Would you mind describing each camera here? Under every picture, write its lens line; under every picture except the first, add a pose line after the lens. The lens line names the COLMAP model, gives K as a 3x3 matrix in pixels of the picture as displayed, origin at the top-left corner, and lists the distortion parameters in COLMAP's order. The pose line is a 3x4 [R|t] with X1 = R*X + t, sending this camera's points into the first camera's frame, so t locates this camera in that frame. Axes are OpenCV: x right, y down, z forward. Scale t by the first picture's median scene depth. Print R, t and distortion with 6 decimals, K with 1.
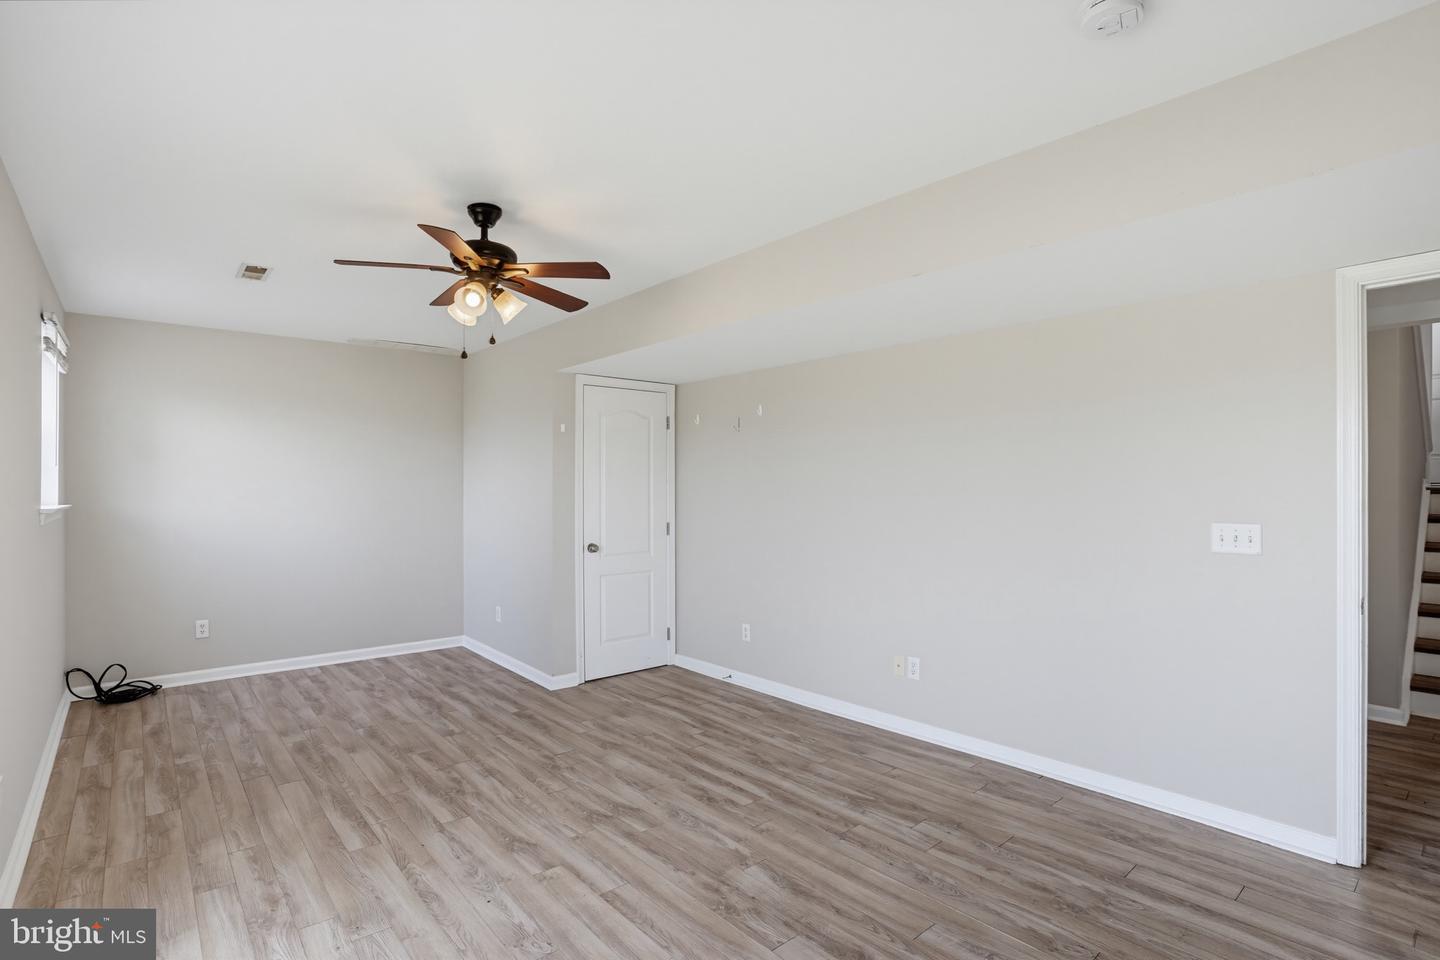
lens RADIAL K [[718.7, 0, 712.7], [0, 718.7, 474.8], [0, 0, 1]] dist [-0.065985, 0.030907]
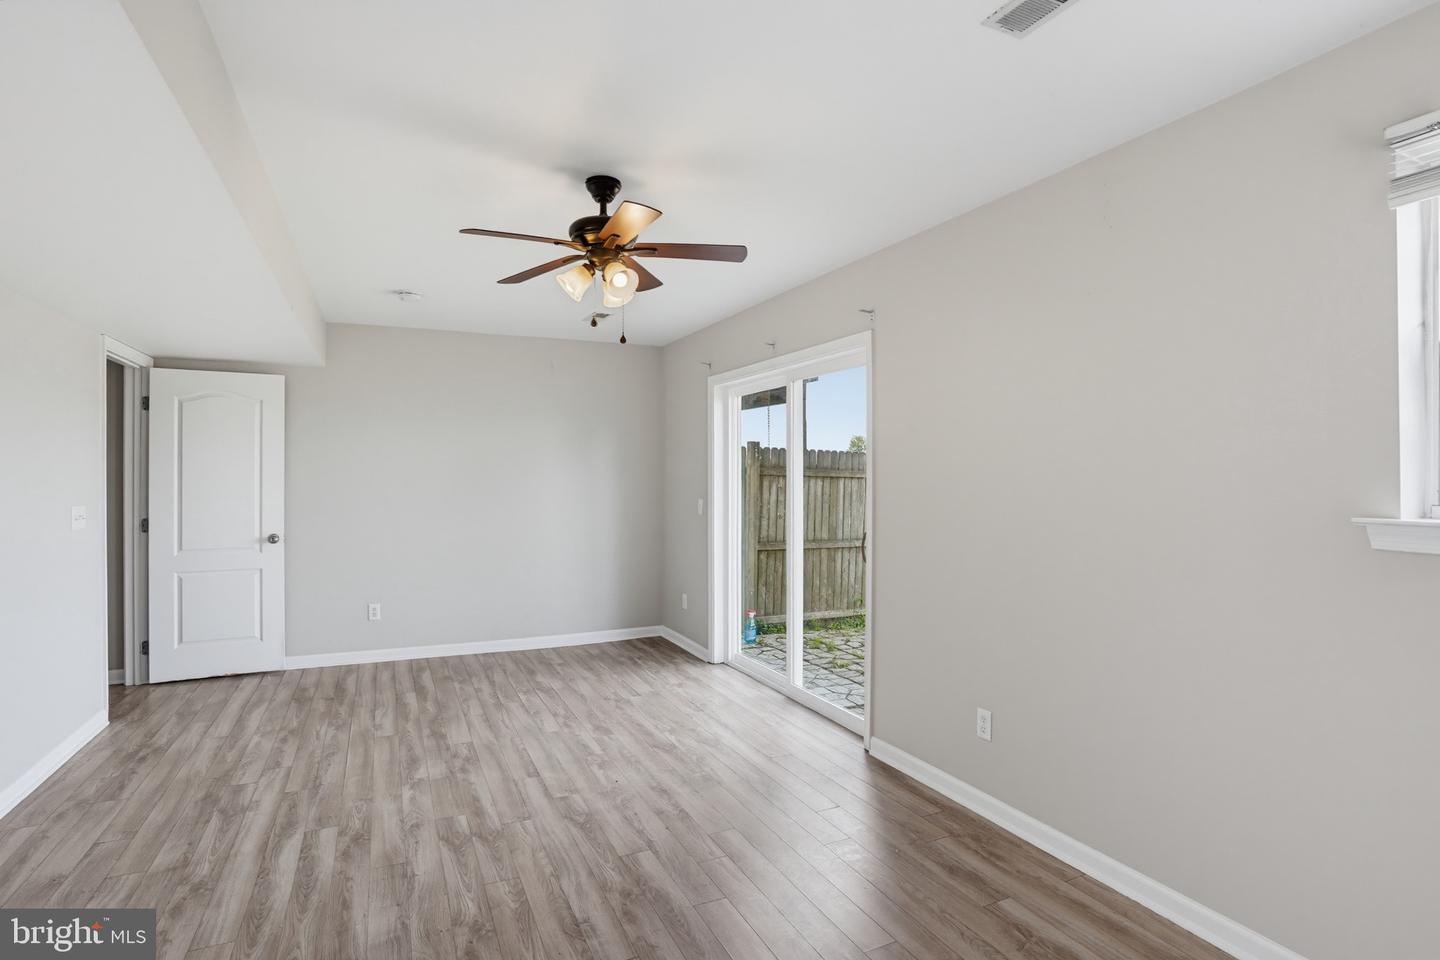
lens RADIAL K [[718.7, 0, 712.7], [0, 718.7, 474.8], [0, 0, 1]] dist [-0.065985, 0.030907]
pose [[-0.963508, 0.003608, 0.267654, -0.654135], [-0.001462, 0.999823, -0.018742, 0.028747], [-0.267674, -0.018450, -0.963333, 1.721143]]
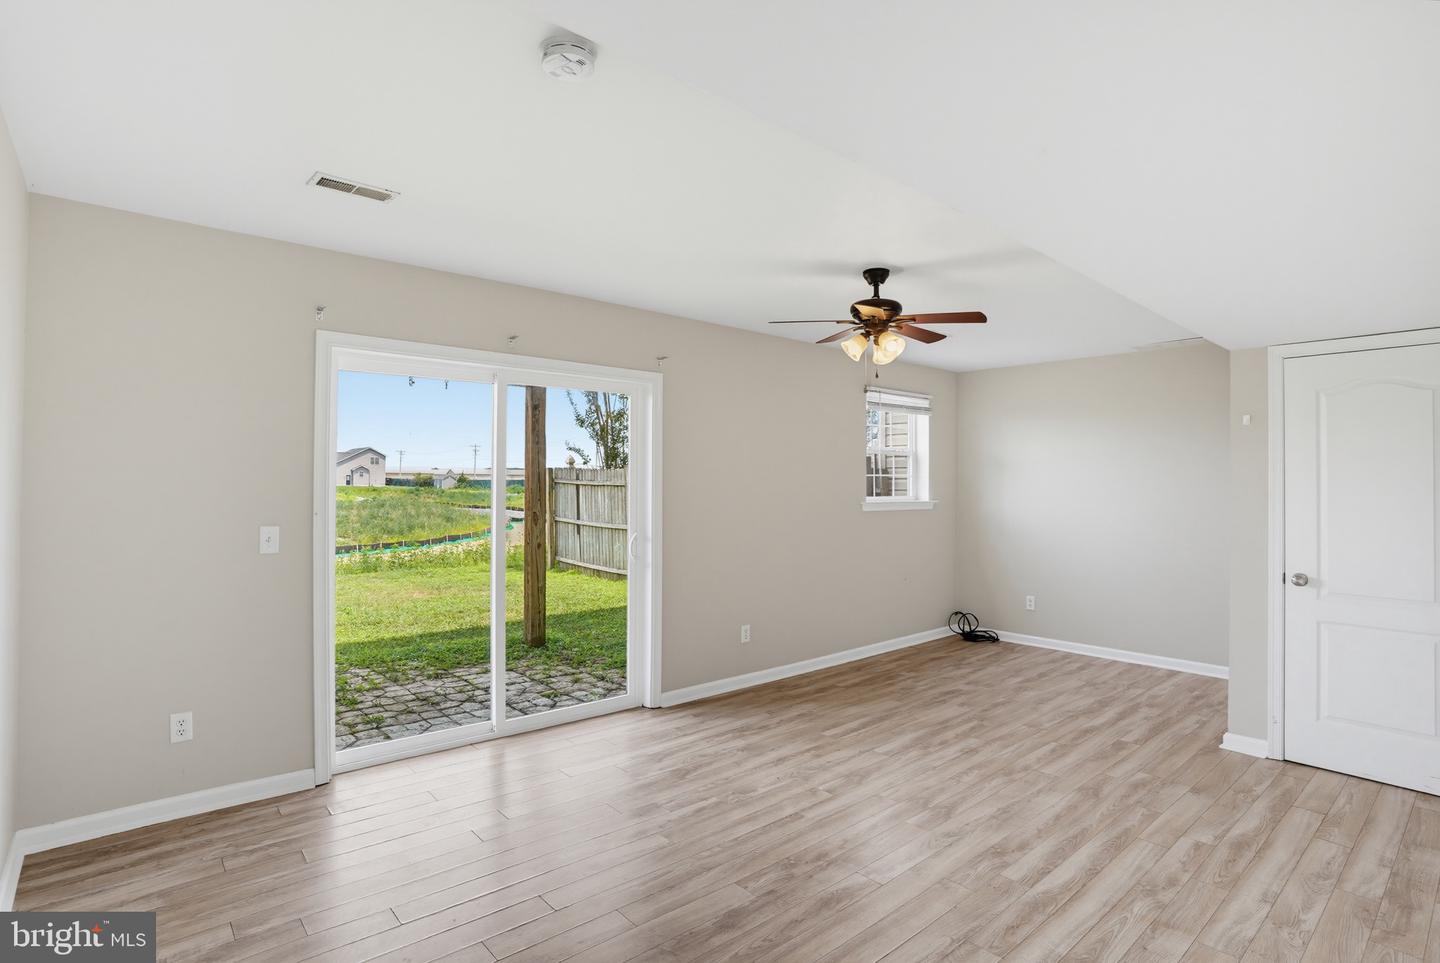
lens RADIAL K [[718.7, 0, 712.7], [0, 718.7, 476.3], [0, 0, 1]] dist [-0.065985, 0.030907]
pose [[0.004809, -0.011858, -0.999918, 0.867732], [0.005882, 0.999913, -0.011830, 0.001104], [0.999971, -0.005824, 0.004879, 0.647359]]
